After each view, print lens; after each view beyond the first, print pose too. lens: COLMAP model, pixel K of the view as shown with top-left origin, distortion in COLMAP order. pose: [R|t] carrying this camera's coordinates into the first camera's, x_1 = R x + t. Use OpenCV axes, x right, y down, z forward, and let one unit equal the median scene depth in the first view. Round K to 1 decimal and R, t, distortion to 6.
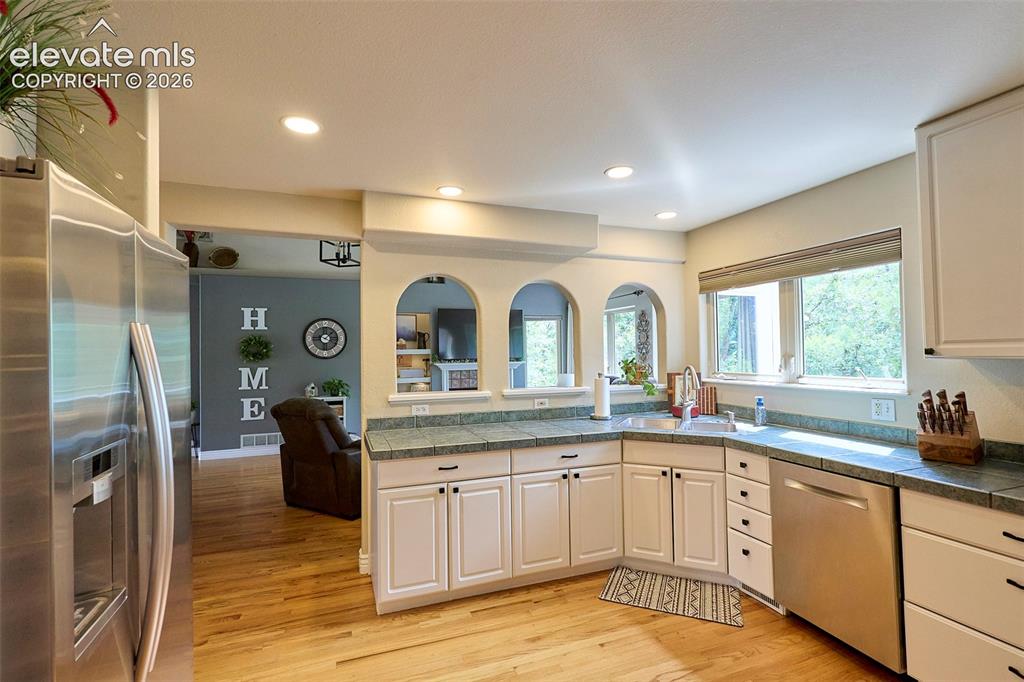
lens RADIAL K [[467.2, 0, 513.2], [0, 467.2, 345.0], [0, 0, 1]] dist [0.002494, -0.000436]
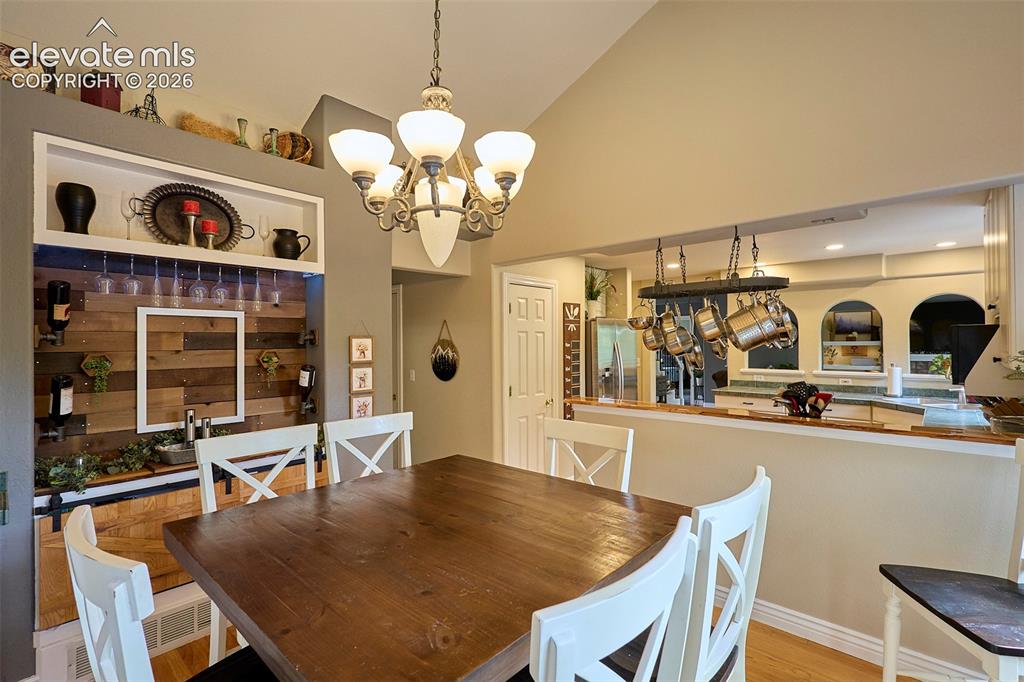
lens RADIAL K [[467.2, 0, 509.5], [0, 467.2, 342.5], [0, 0, 1]] dist [0.002494, -0.000436]
pose [[0.452290, 0.010622, -0.891808, 1.001010], [0.011891, 0.999768, 0.017938, -0.045328], [0.891792, -0.018718, 0.452059, -0.707837]]
